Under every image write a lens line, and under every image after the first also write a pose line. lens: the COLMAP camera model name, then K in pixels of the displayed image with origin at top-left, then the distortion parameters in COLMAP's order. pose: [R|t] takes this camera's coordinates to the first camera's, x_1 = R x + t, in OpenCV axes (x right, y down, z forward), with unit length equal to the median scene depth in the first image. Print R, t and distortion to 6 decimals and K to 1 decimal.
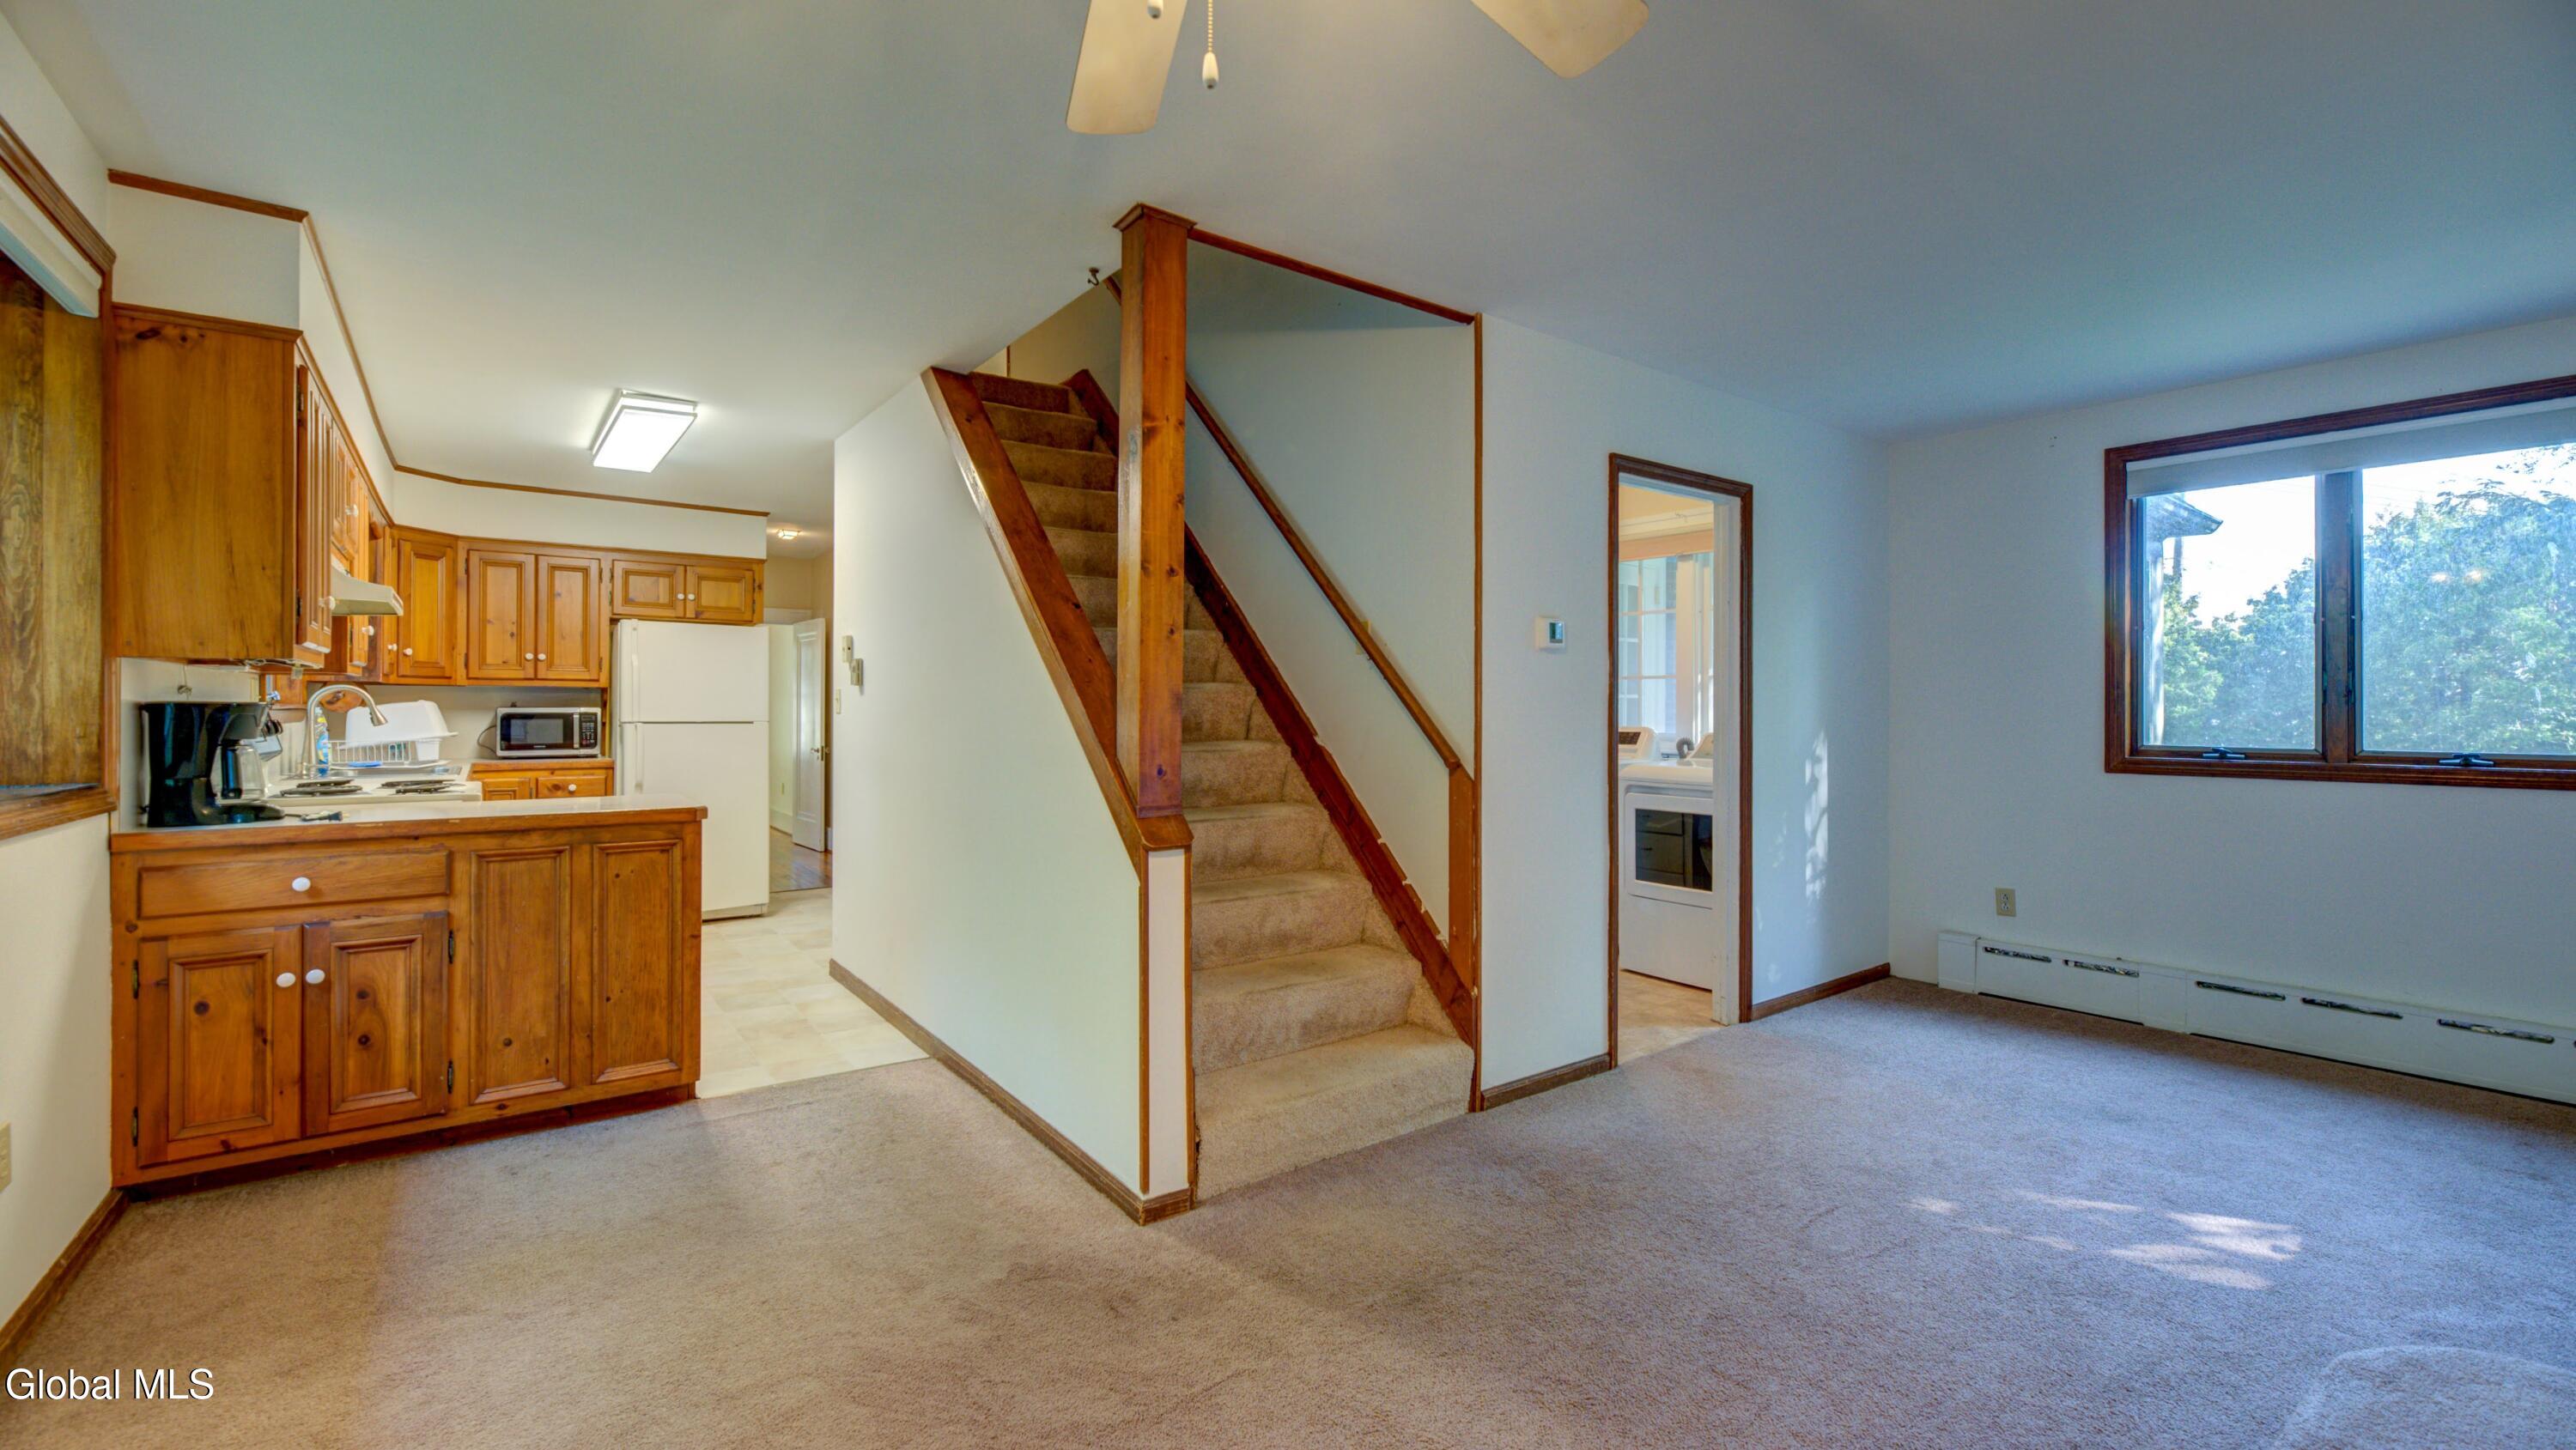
lens RADIAL K [[1084.7, 0, 1289.7], [0, 1084.7, 713.8], [0, 0, 1]] dist [-0.001442, -0.000098]
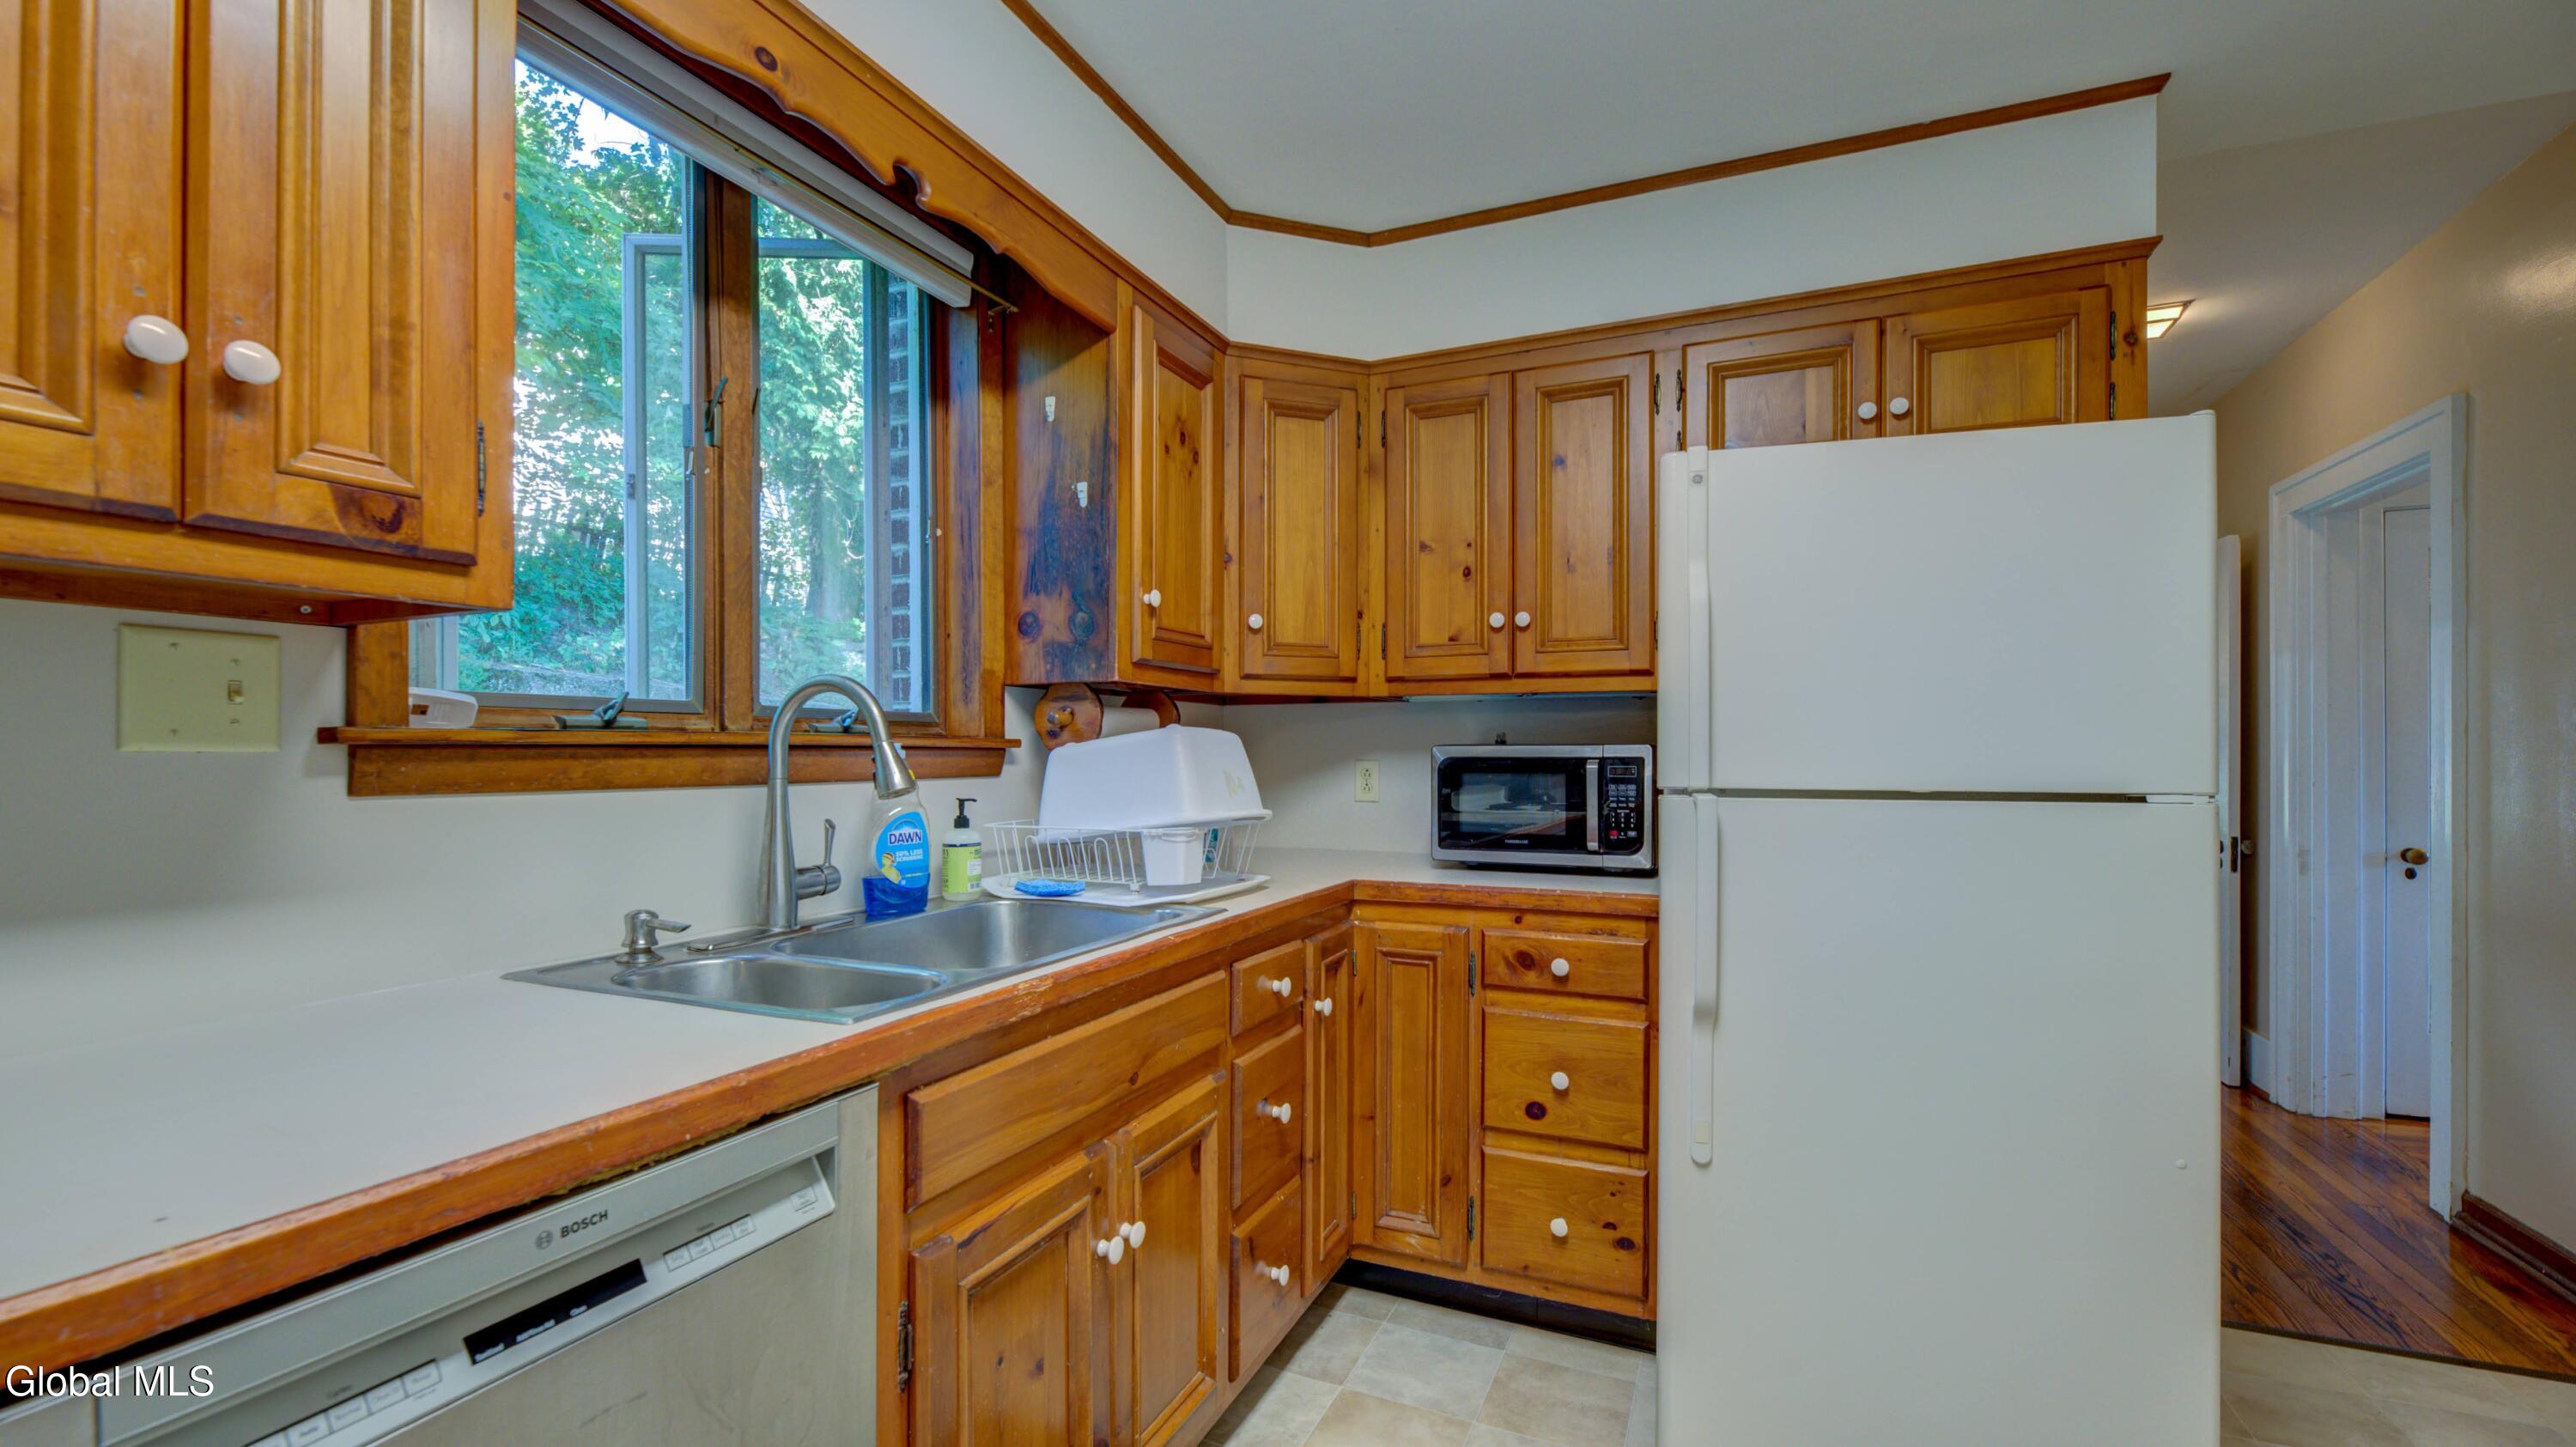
lens RADIAL K [[1033.2, 0, 1281.7], [0, 1033.2, 738.6], [0, 0, 1]] dist [-0.002547, -0.000660]
pose [[0.486236, -0.018345, -0.873635, -0.398806], [-0.000828, 0.999769, -0.021455, 0.000311], [0.873827, 0.011156, 0.486109, 0.735738]]
